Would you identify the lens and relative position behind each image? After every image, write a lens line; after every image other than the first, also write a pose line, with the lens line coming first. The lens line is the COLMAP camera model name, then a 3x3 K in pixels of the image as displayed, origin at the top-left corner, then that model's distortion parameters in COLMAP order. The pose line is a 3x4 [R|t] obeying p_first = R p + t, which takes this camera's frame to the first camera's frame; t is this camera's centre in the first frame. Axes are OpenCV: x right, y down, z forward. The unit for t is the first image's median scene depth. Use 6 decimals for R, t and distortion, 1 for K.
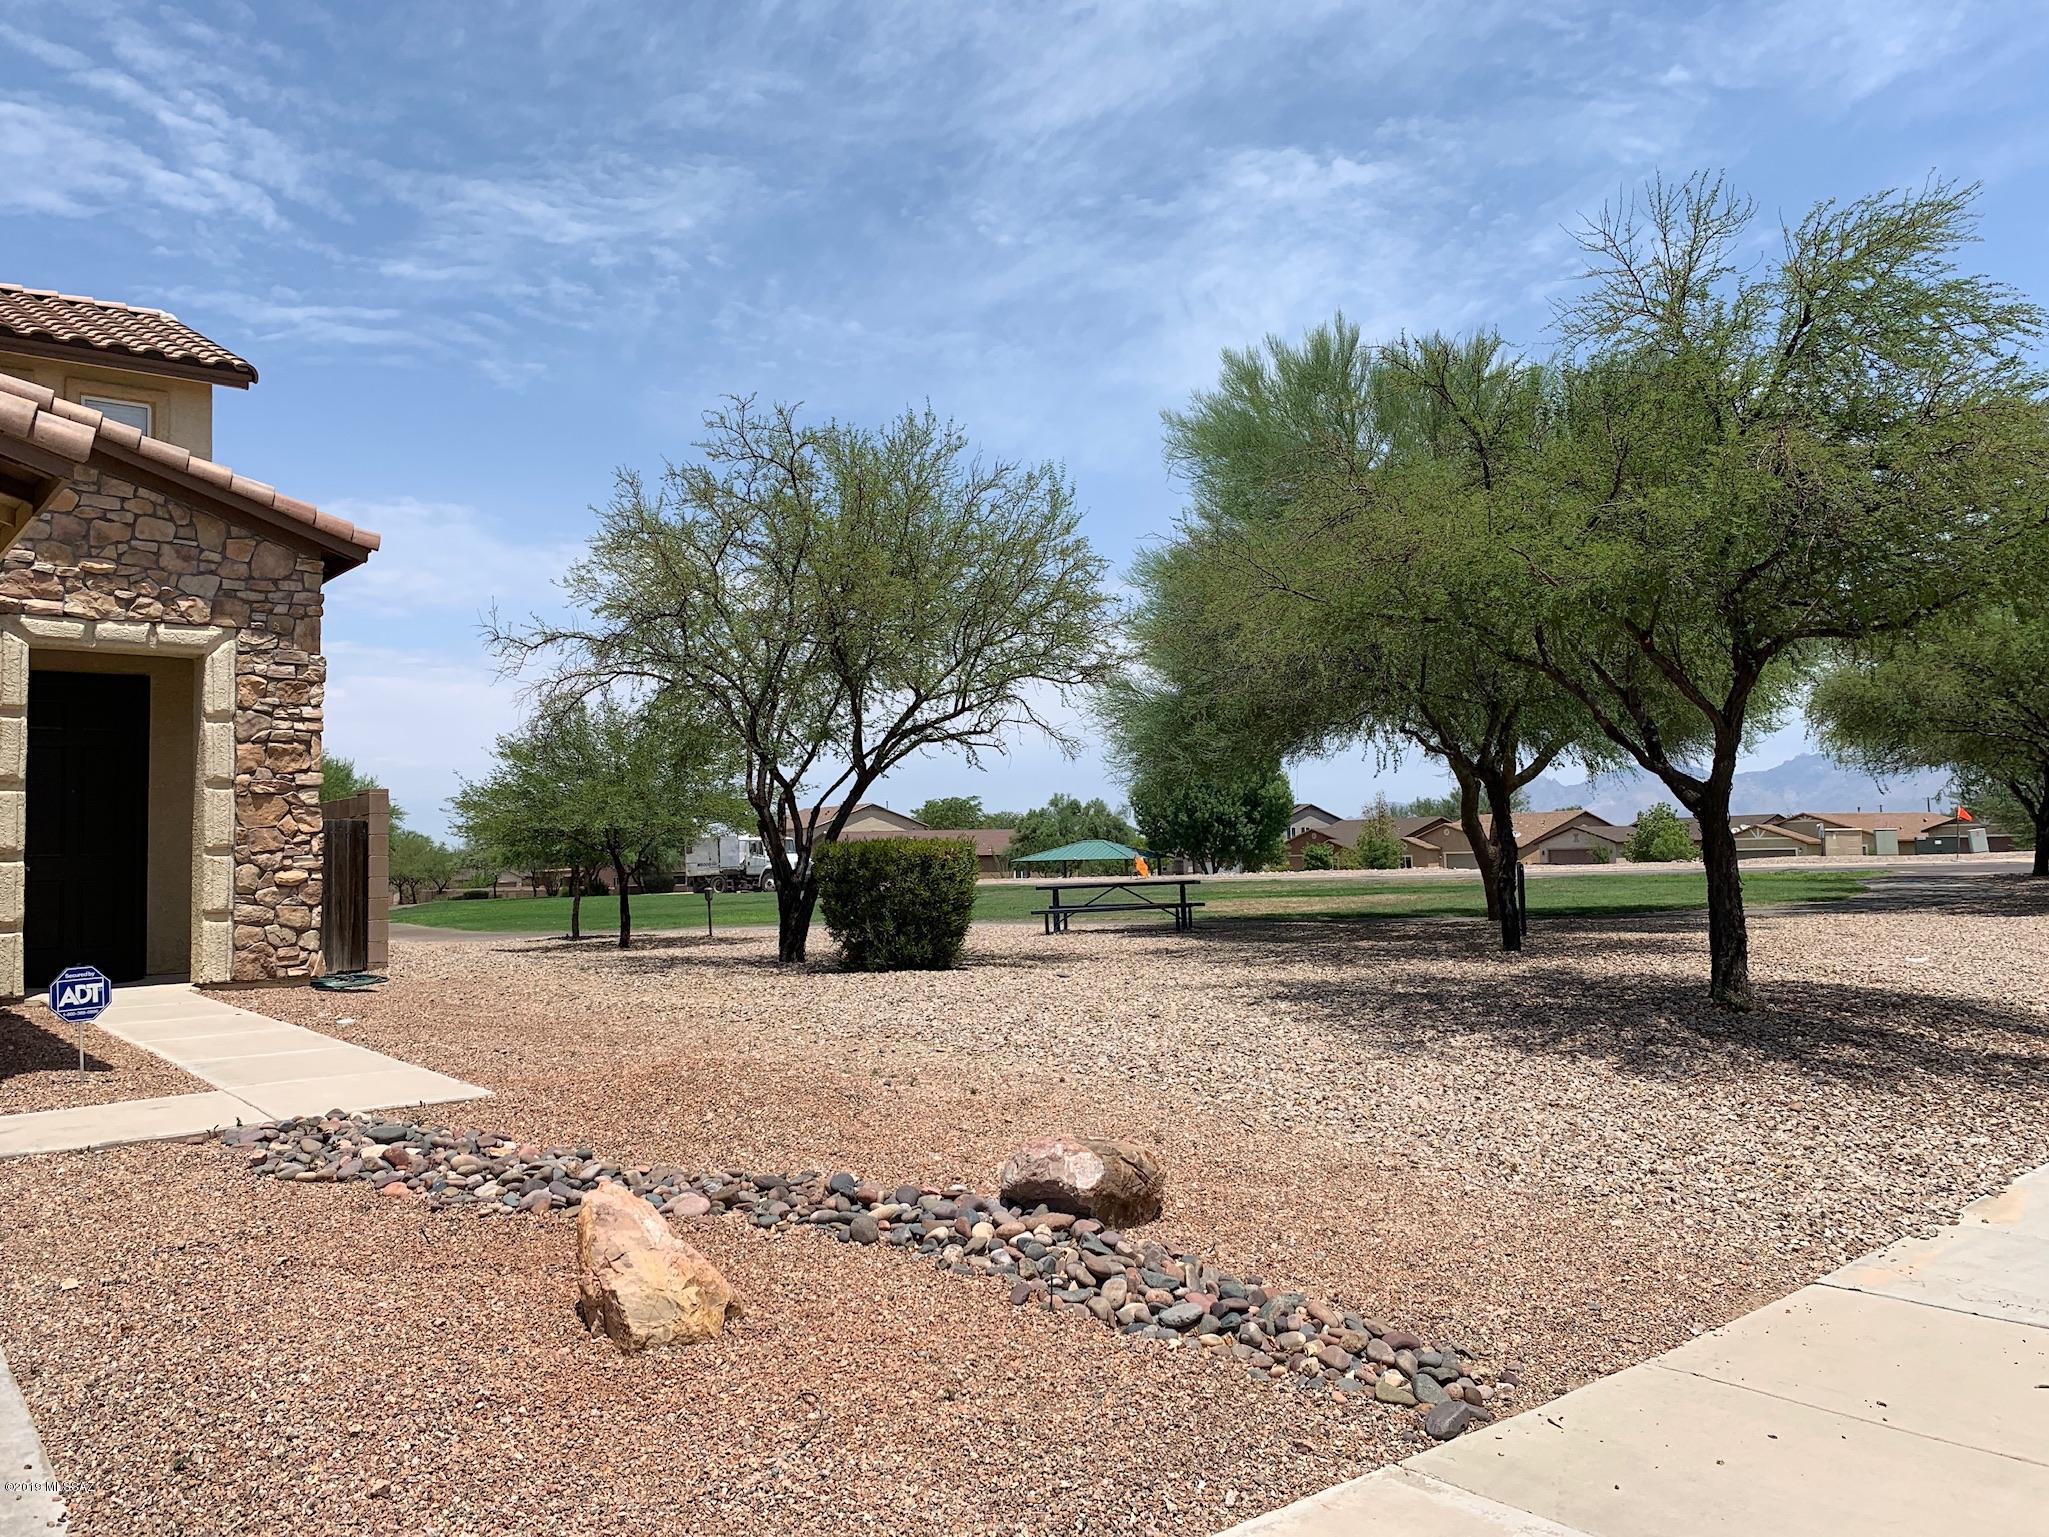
lens RADIAL K [[1582.2, 0, 999.6], [0, 1582.2, 741.8], [0, 0, 1]] dist [0.029761, -0.033307]
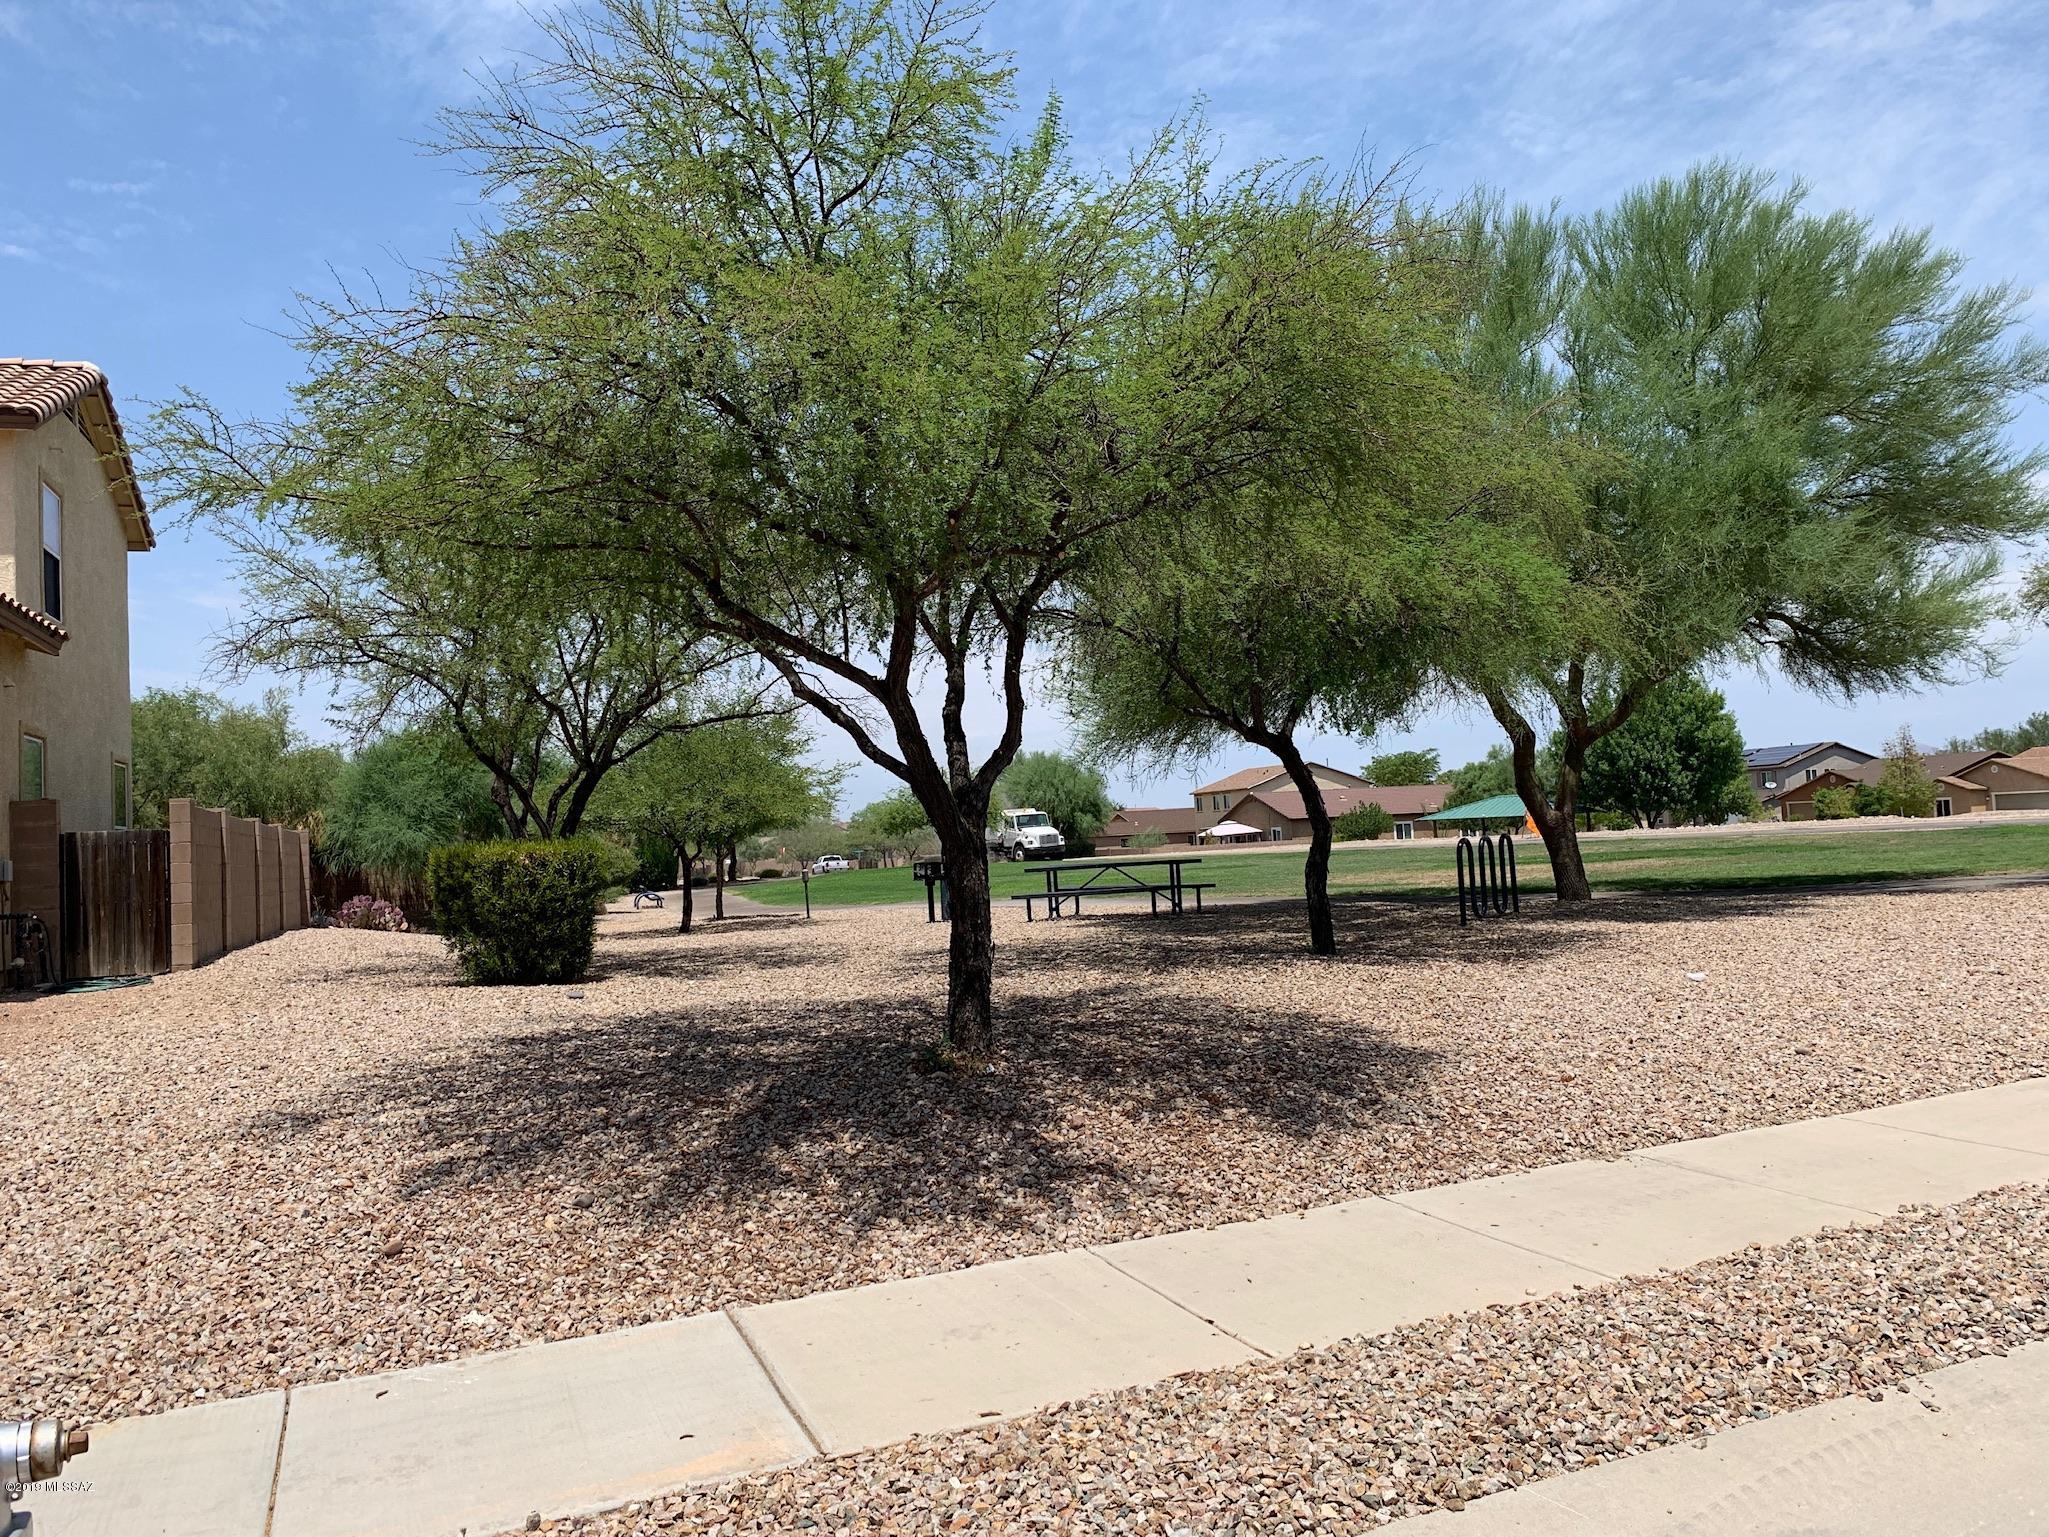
lens RADIAL K [[1582.2, 0, 1022.3], [0, 1582.2, 747.6], [0, 0, 1]] dist [0.029761, -0.033307]
pose [[0.947464, -0.040531, -0.317284, 0.504519], [0.050081, 0.998503, 0.021998, 0.001214], [0.315918, -0.036733, 0.948075, 0.196902]]
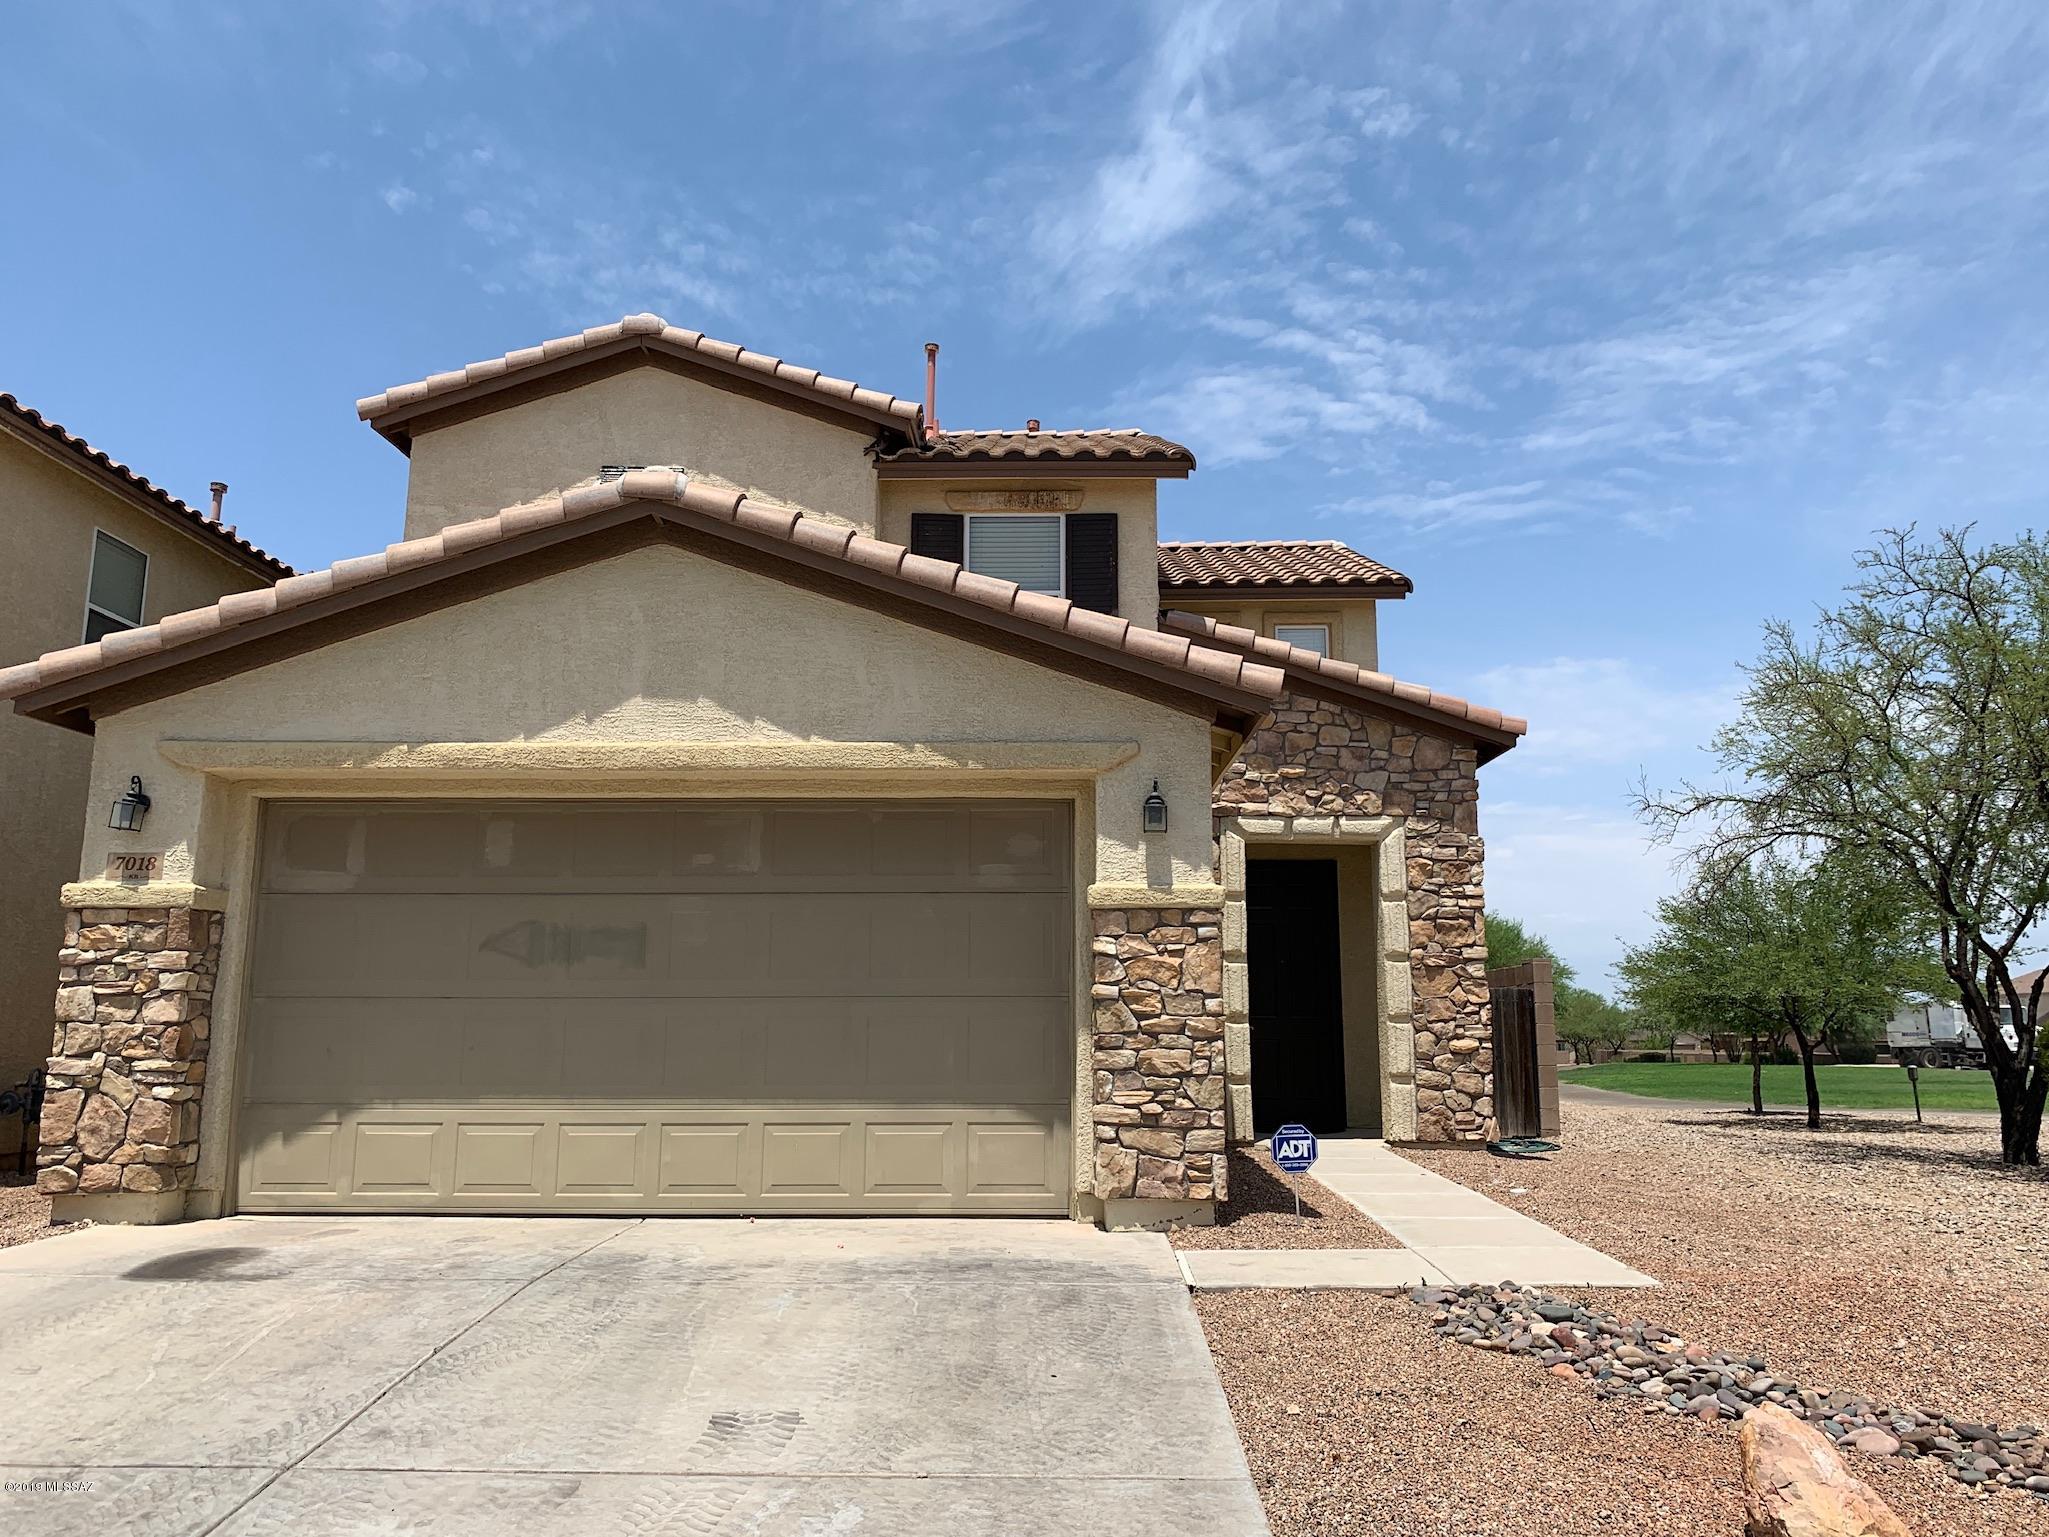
lens RADIAL K [[1582.2, 0, 1032.0], [0, 1582.2, 741.9], [0, 0, 1]] dist [0.029761, -0.033307]
pose [[0.773778, -0.086828, -0.627478, 0.015717], [0.025556, 0.994034, -0.106035, -0.010140], [0.632942, 0.066012, 0.771380, -0.019773]]
